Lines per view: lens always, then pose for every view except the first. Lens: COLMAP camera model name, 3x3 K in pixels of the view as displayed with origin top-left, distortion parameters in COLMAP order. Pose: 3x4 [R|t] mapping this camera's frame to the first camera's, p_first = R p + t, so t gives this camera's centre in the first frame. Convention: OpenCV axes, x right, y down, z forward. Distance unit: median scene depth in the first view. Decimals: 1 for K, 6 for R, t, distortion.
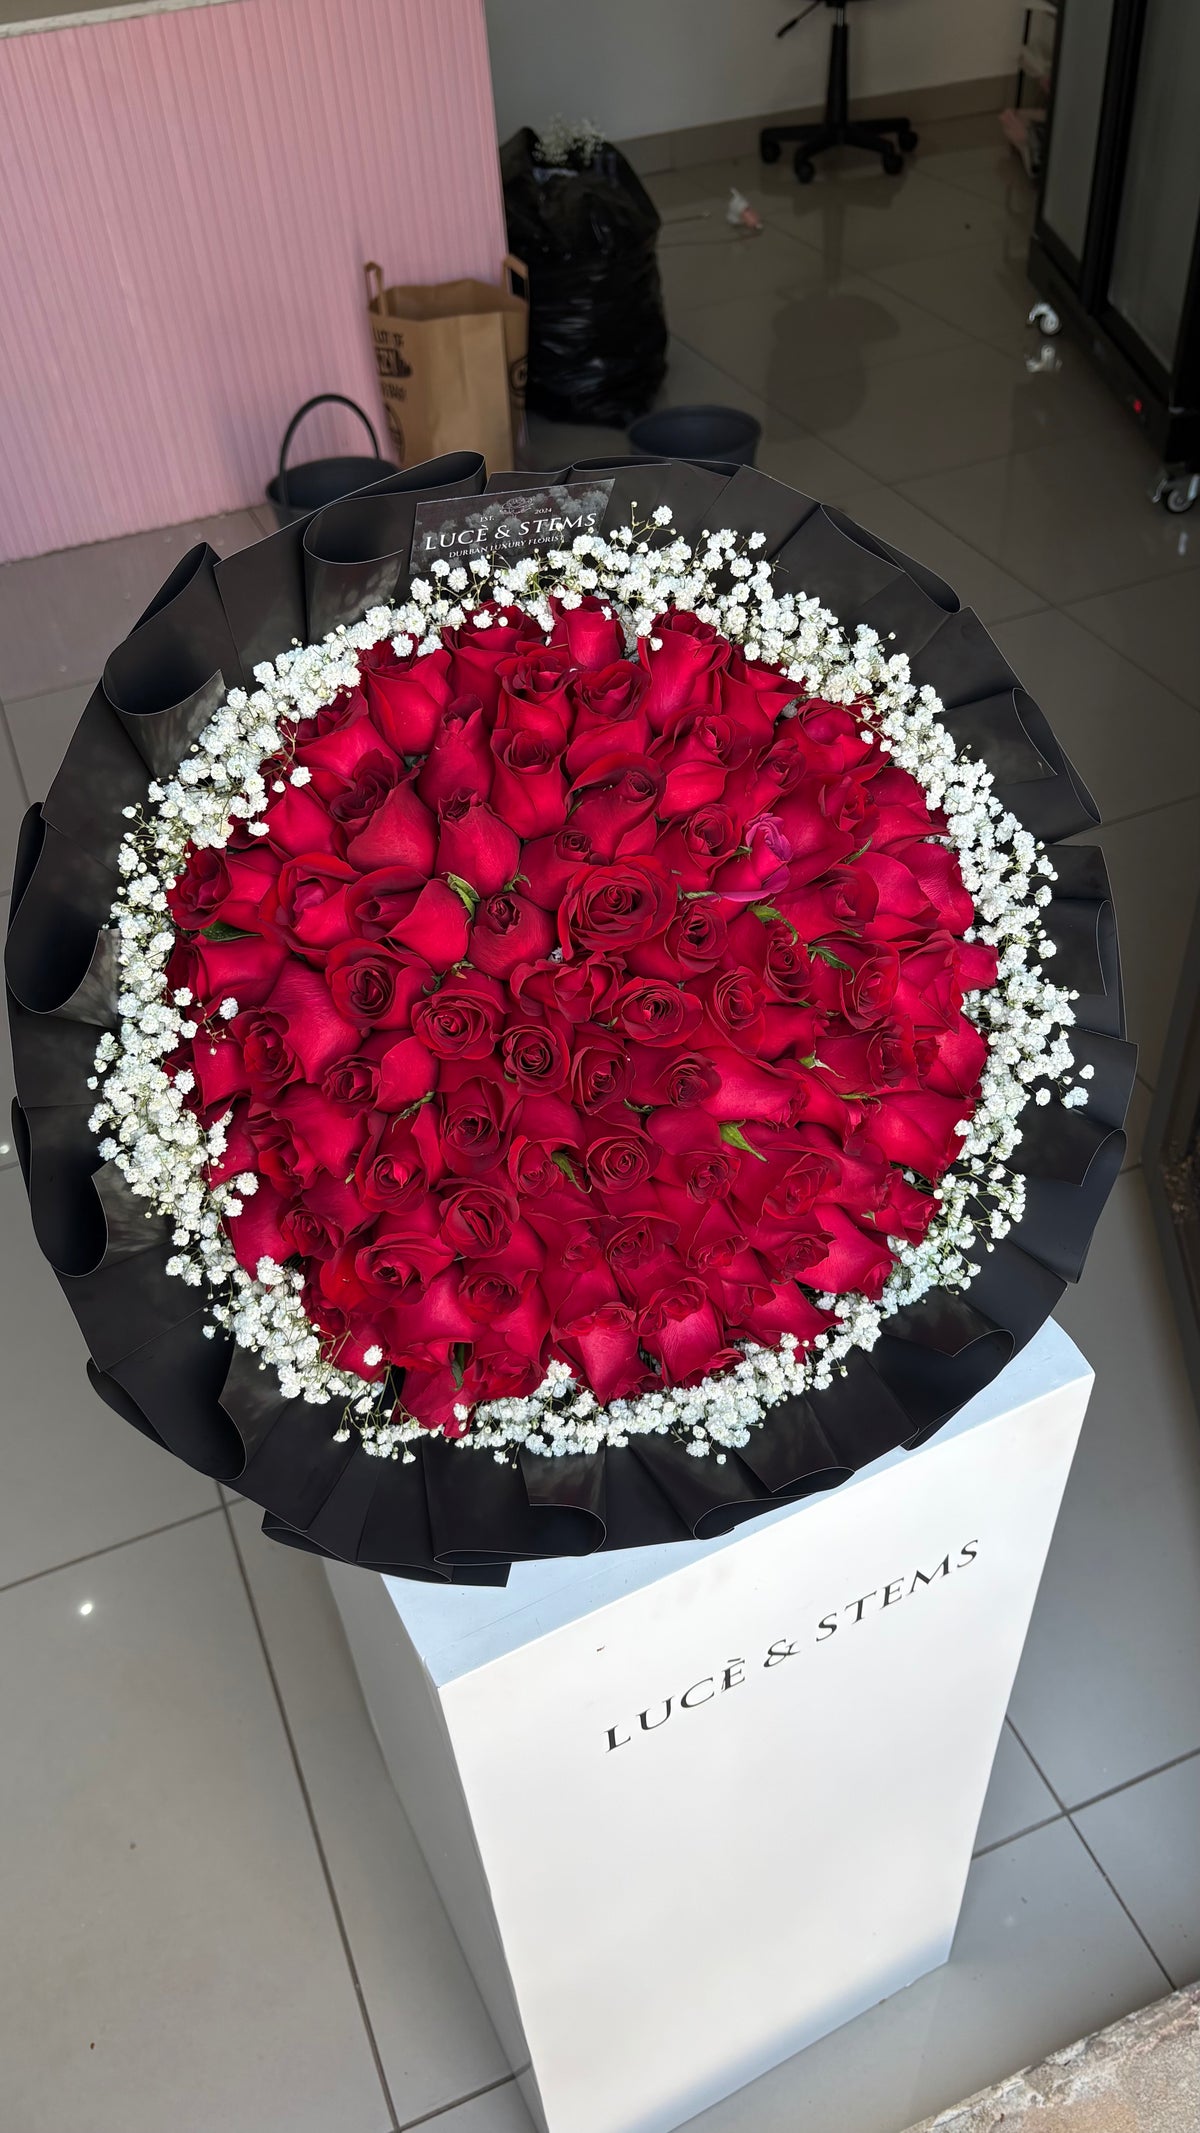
lens RADIAL K [[1640.1, 0, 589.2], [0, 1640.1, 1068.8], [0, 0, 1]] dist [0.029146, 0.003028]
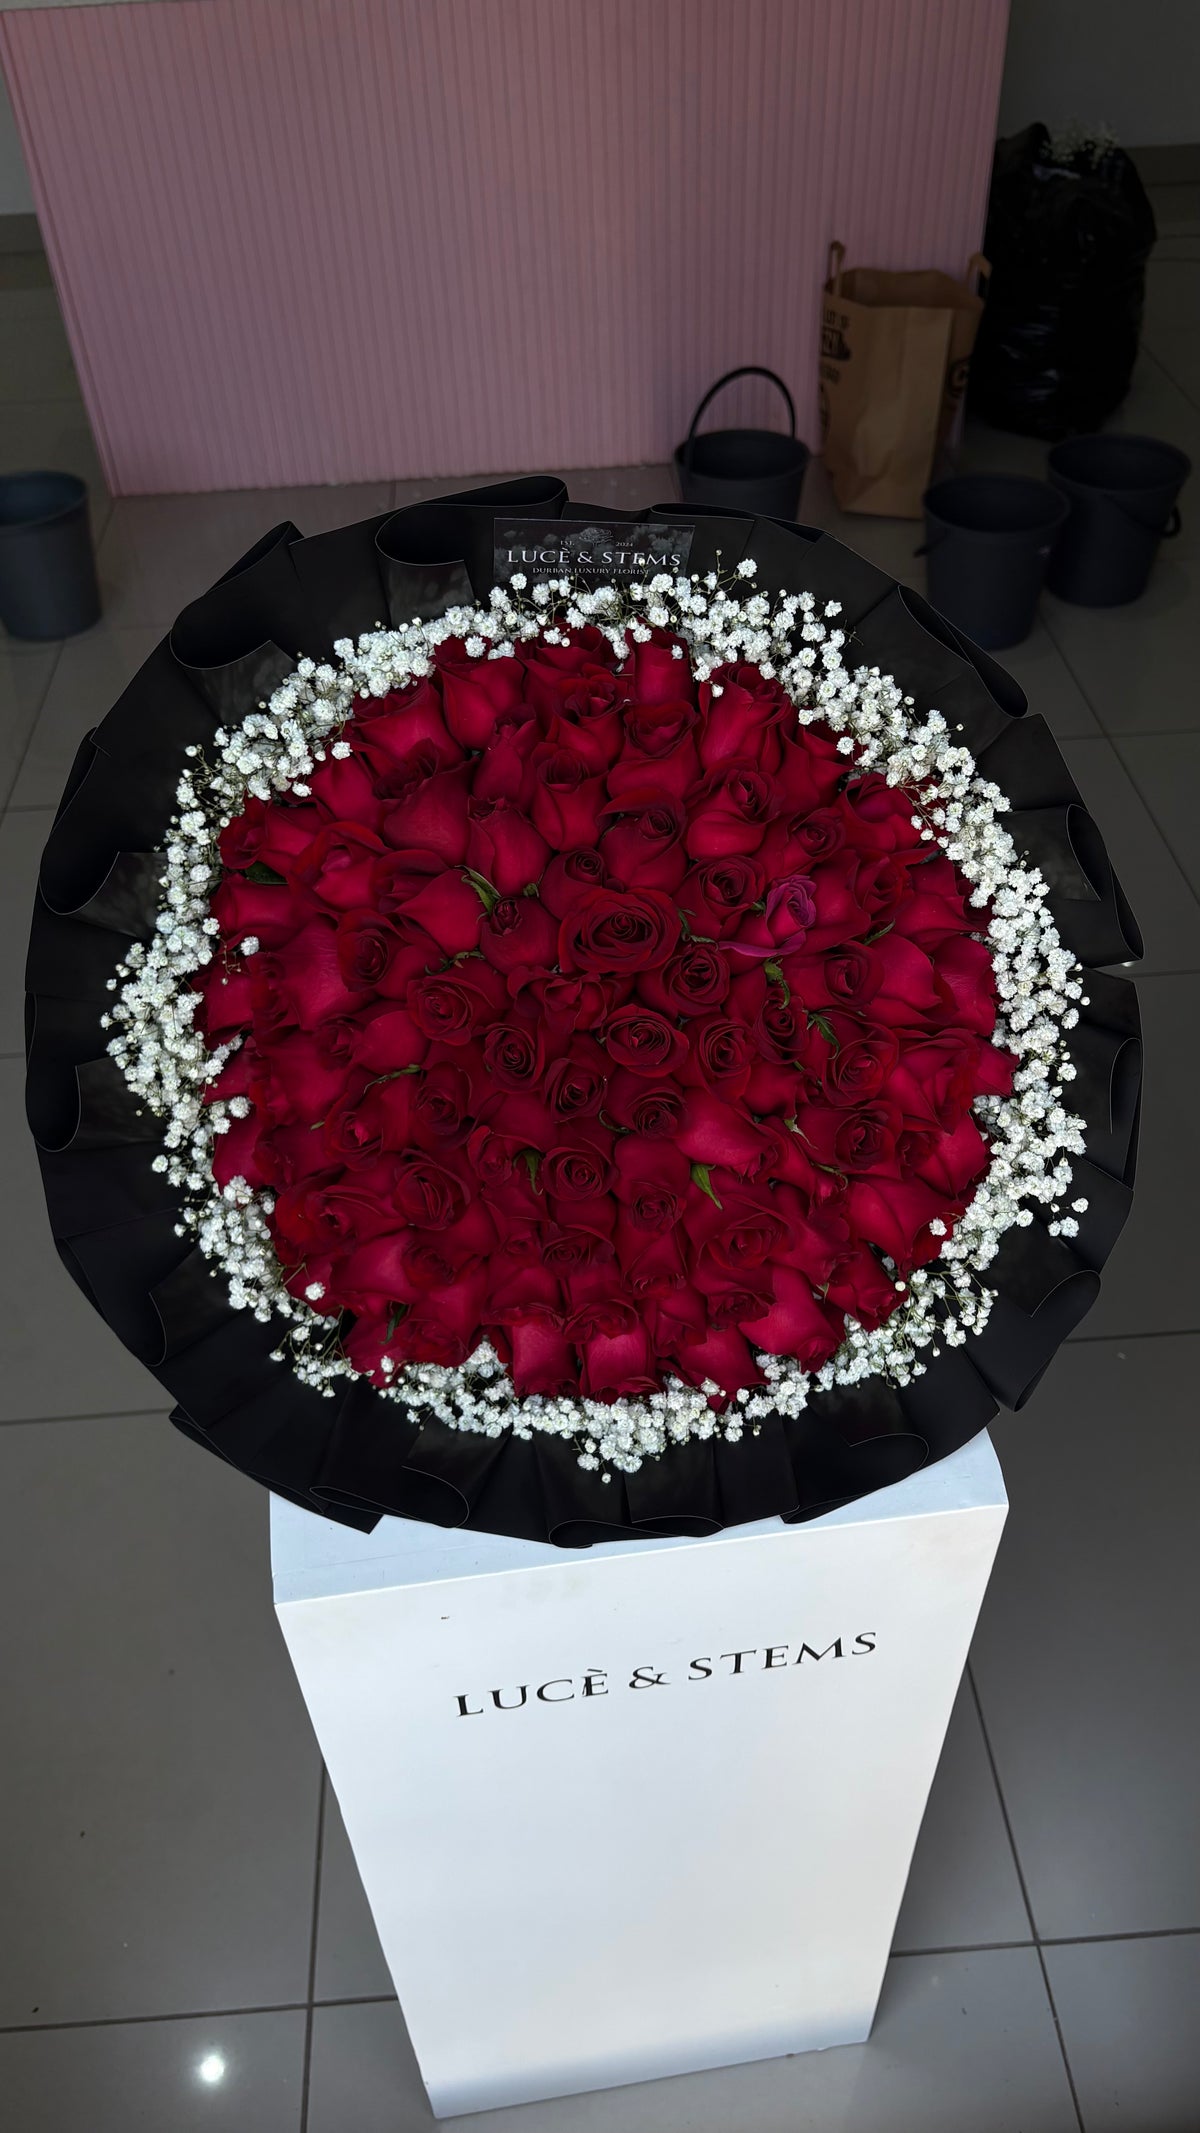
lens RADIAL K [[1640.1, 0, 603.1], [0, 1640.1, 1065.6], [0, 0, 1]] dist [0.029146, 0.003028]
pose [[0.949736, 0.237309, -0.204172, 0.225588], [-0.233606, 0.971406, 0.042412, -0.056395], [0.208399, 0.007416, 0.978016, -0.009440]]
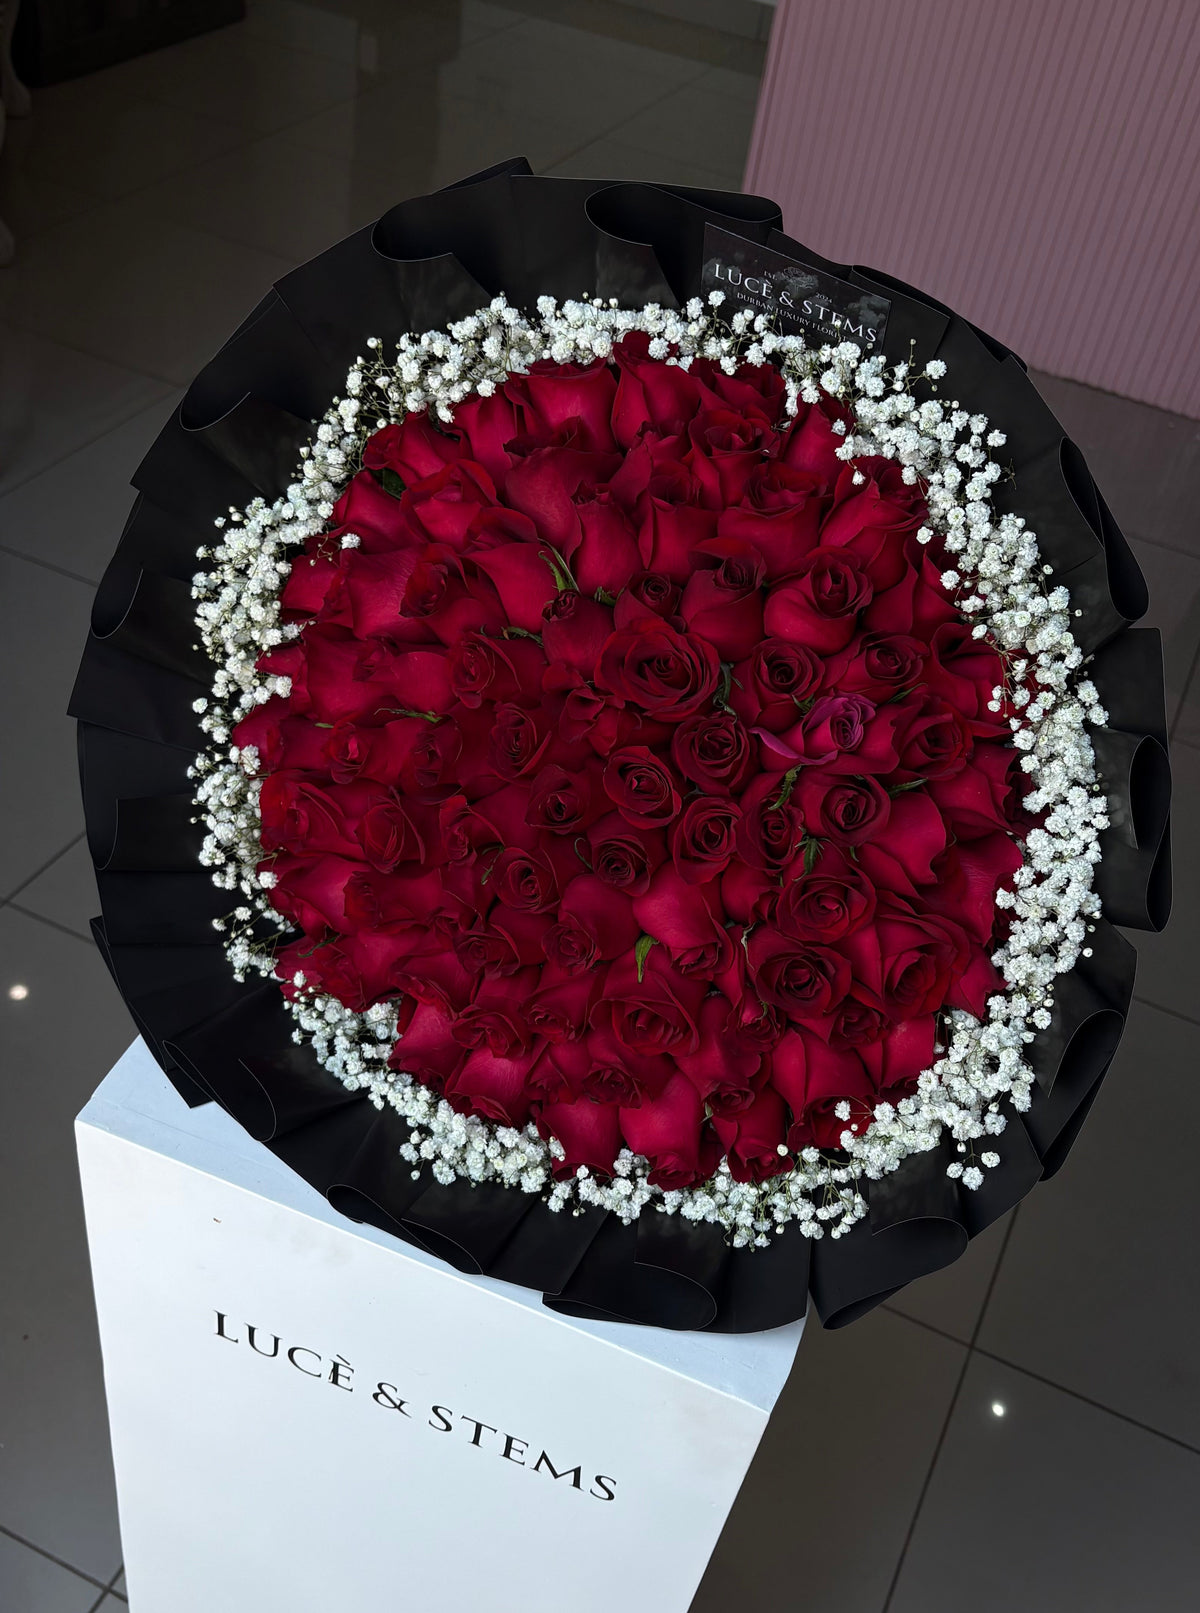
lens RADIAL K [[1647.0, 0, 597.2], [0, 1647.0, 863.7], [0, 0, 1]] dist [0.033278, 0.000000]
pose [[0.664673, 0.603606, -0.440305, 0.479884], [-0.622656, 0.773230, 0.120060, -0.099583], [0.412927, 0.194358, 0.889785, 0.110228]]
